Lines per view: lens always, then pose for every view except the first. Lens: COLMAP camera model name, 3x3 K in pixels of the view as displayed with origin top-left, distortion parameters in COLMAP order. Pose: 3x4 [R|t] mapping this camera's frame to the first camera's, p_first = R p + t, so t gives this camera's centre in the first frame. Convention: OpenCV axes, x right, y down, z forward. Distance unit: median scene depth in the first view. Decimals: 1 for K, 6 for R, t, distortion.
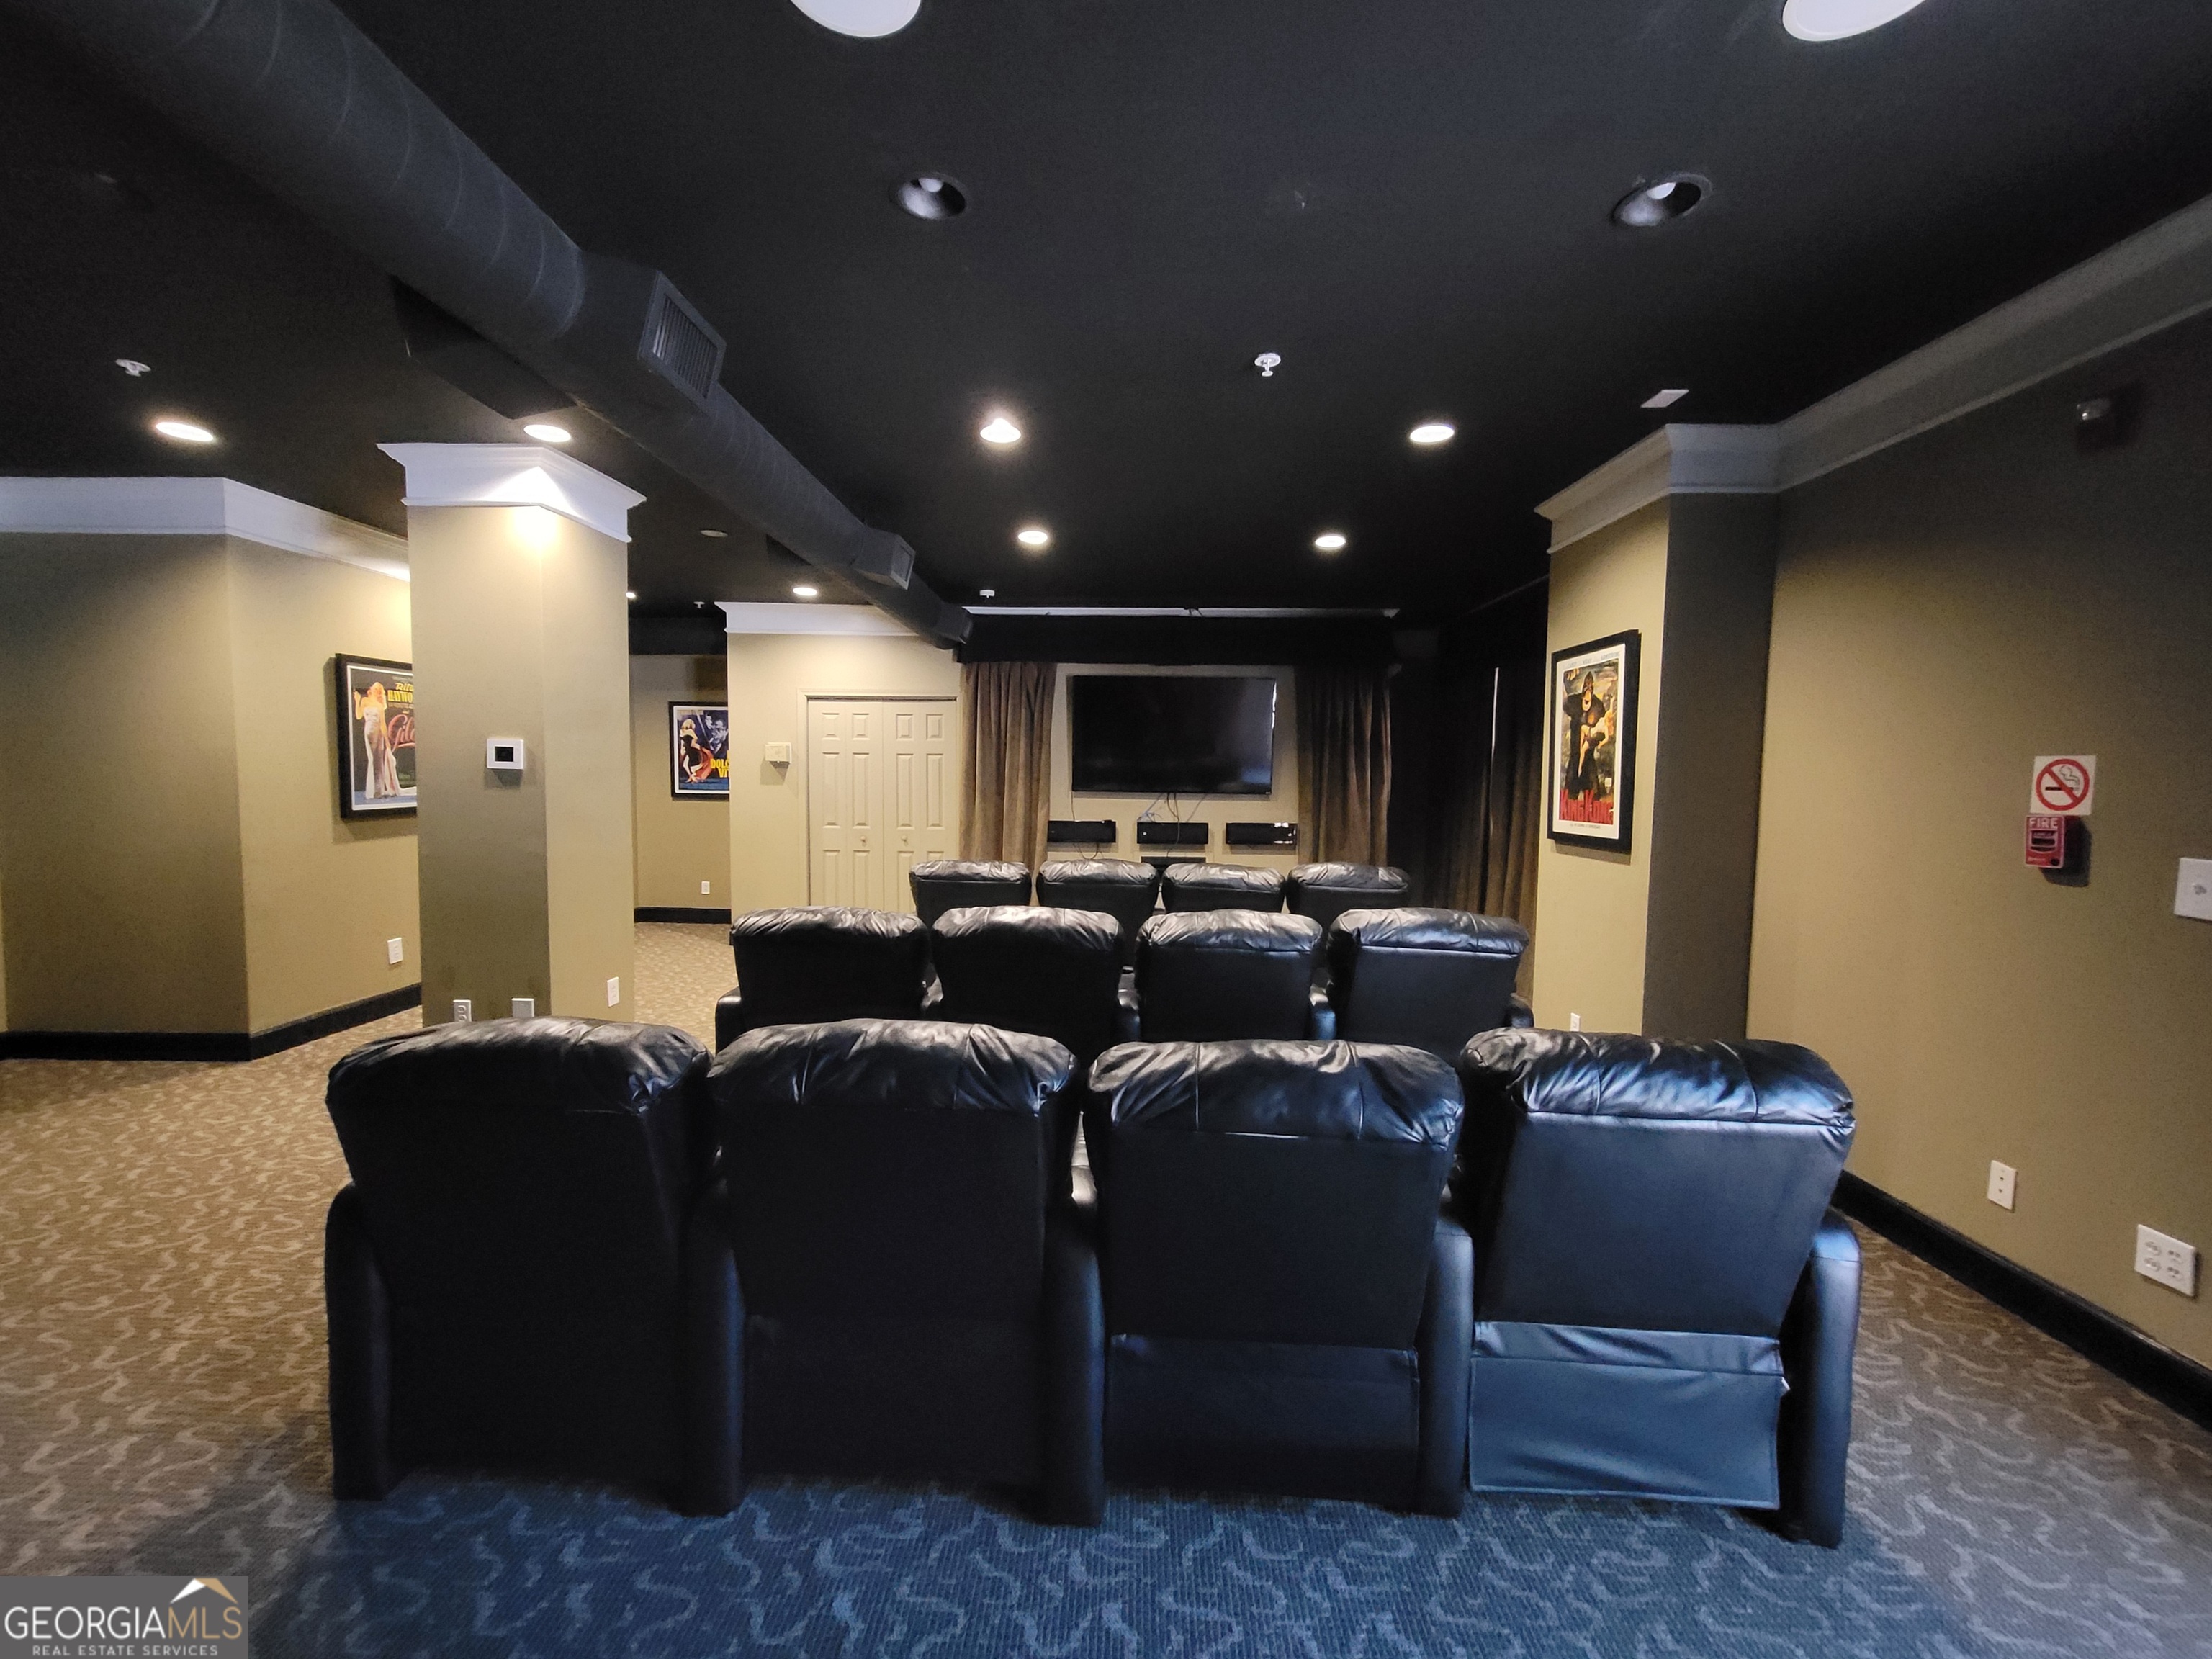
lens RADIAL K [[907.4, 0, 1106.0], [0, 907.4, 829.5], [0, 0, 1]] dist [-0.003276, 0.000781]
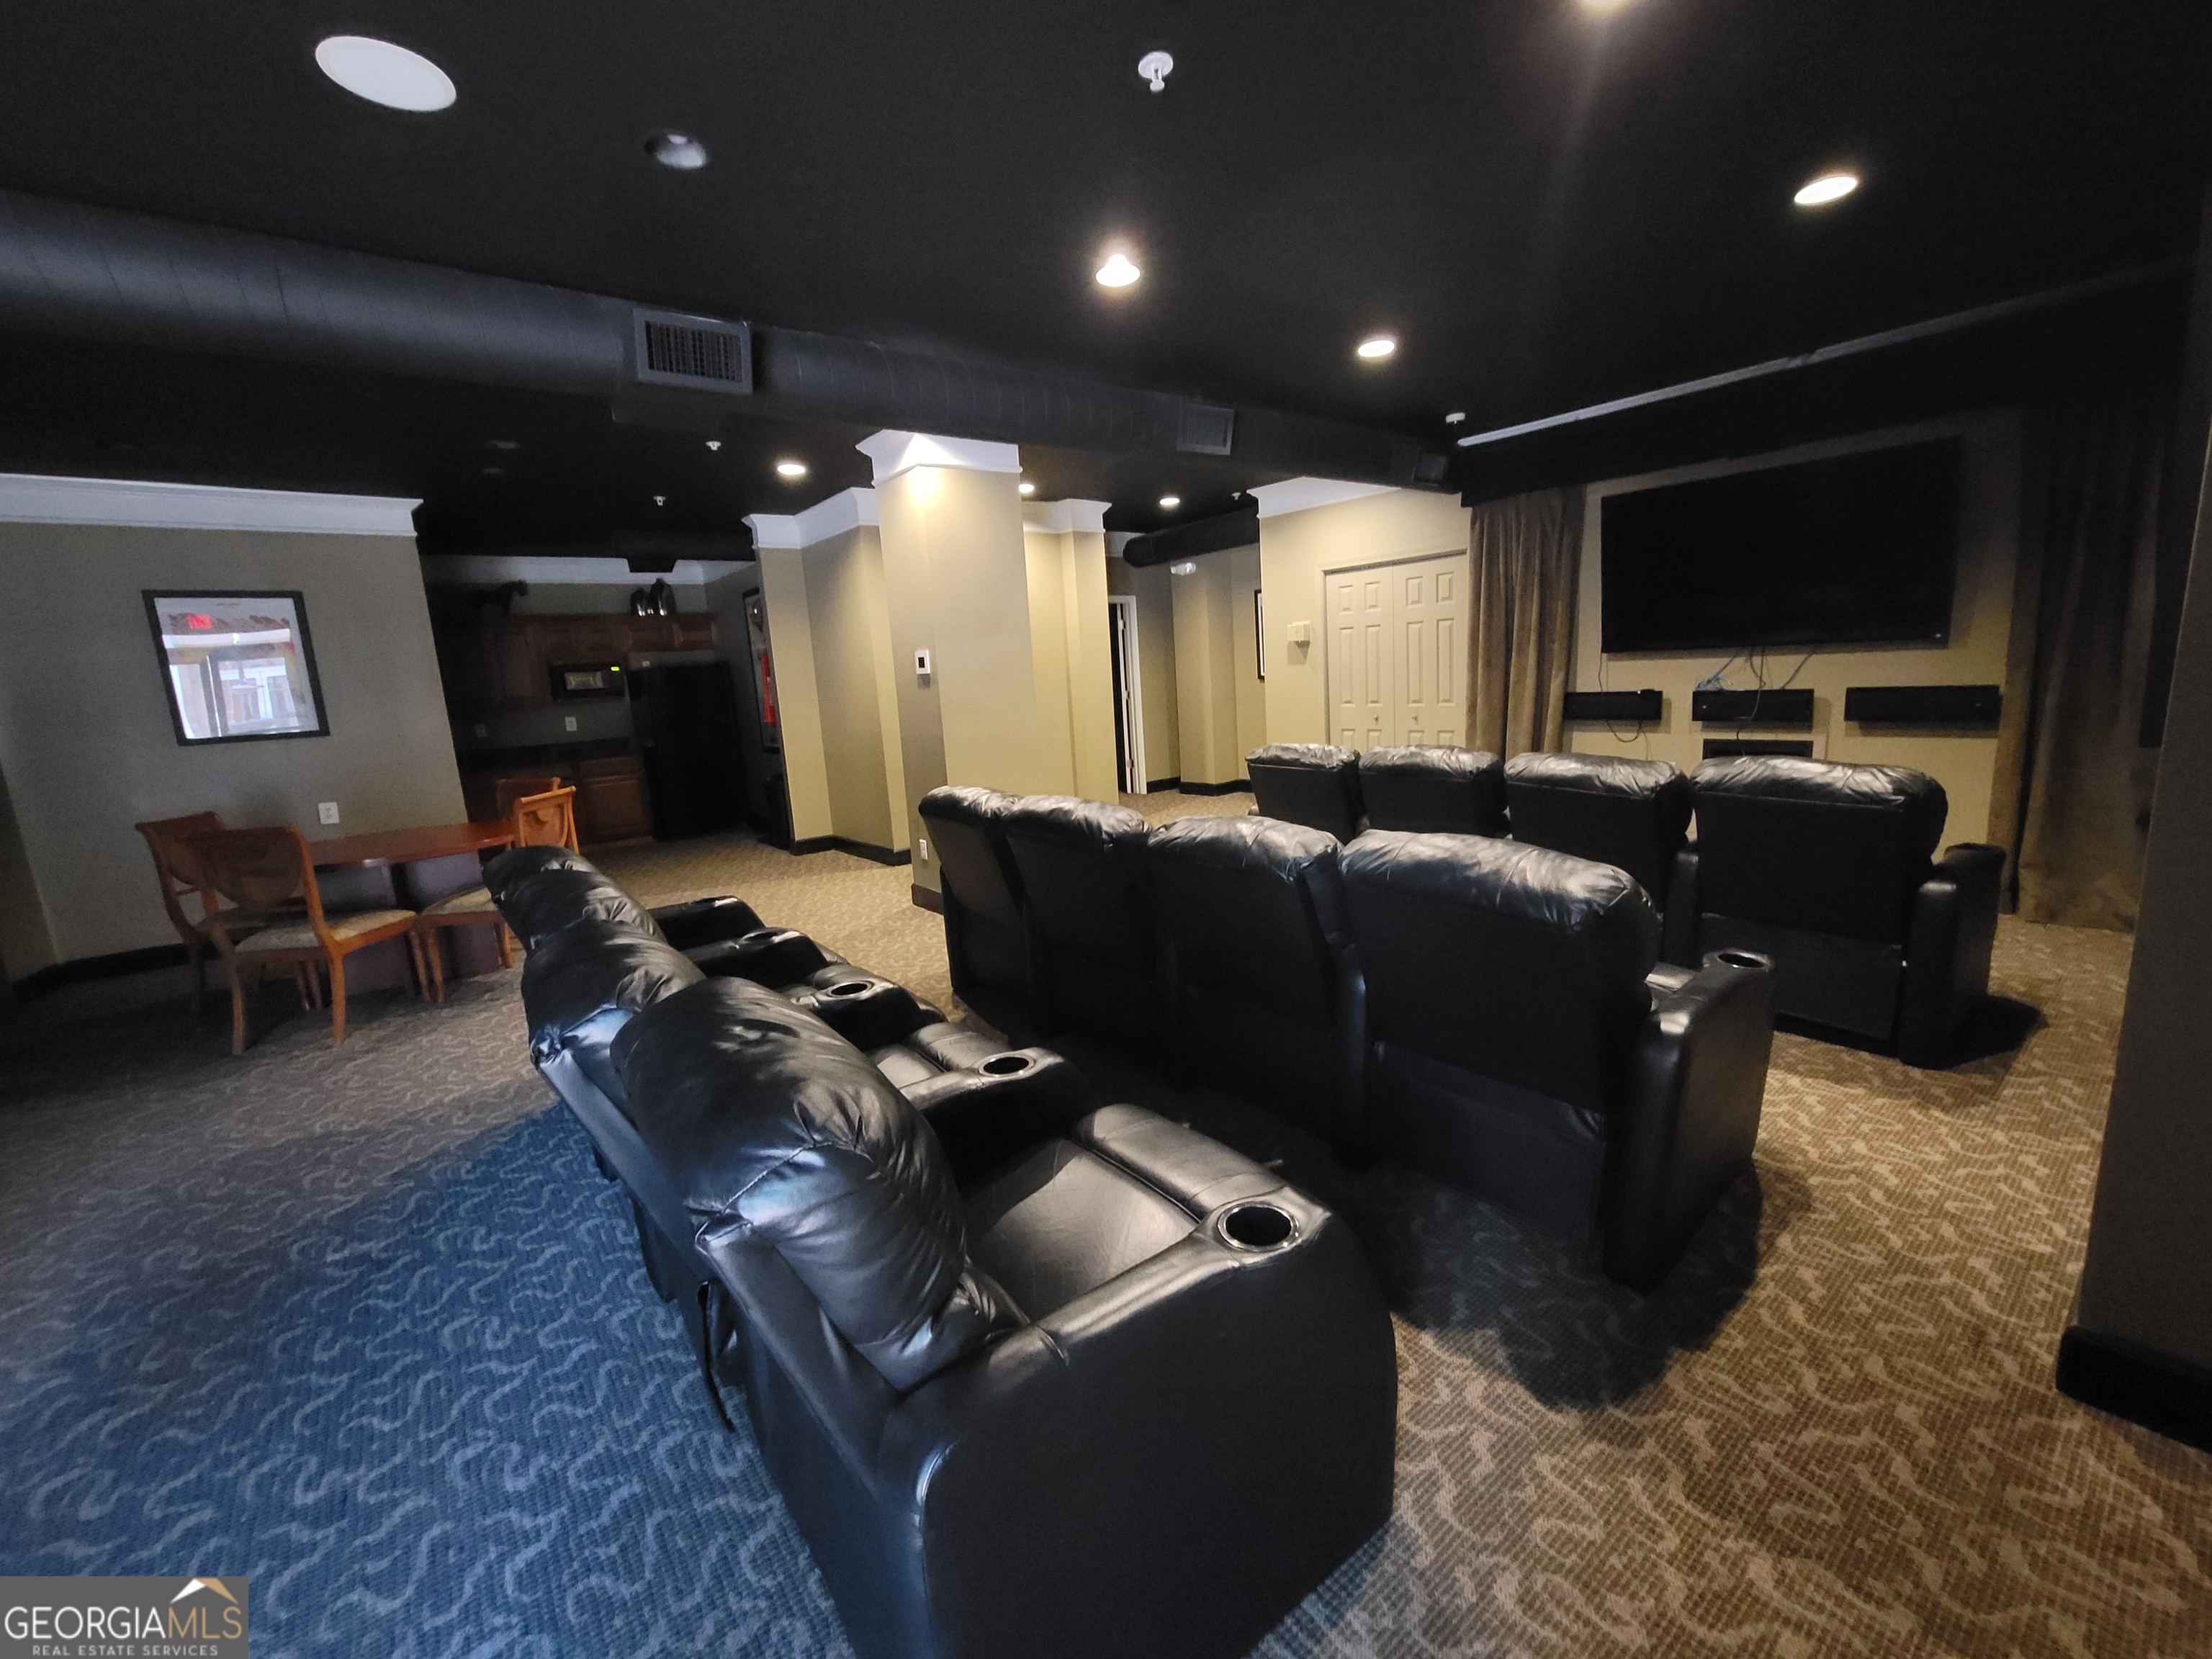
lens RADIAL K [[907.4, 0, 1106.0], [0, 907.4, 829.5], [0, 0, 1]] dist [-0.003276, 0.000781]
pose [[0.634072, 0.087283, -0.768332, 0.300755], [0.022026, 0.991167, 0.130775, -0.003875], [0.772960, -0.099844, 0.626549, 0.179939]]
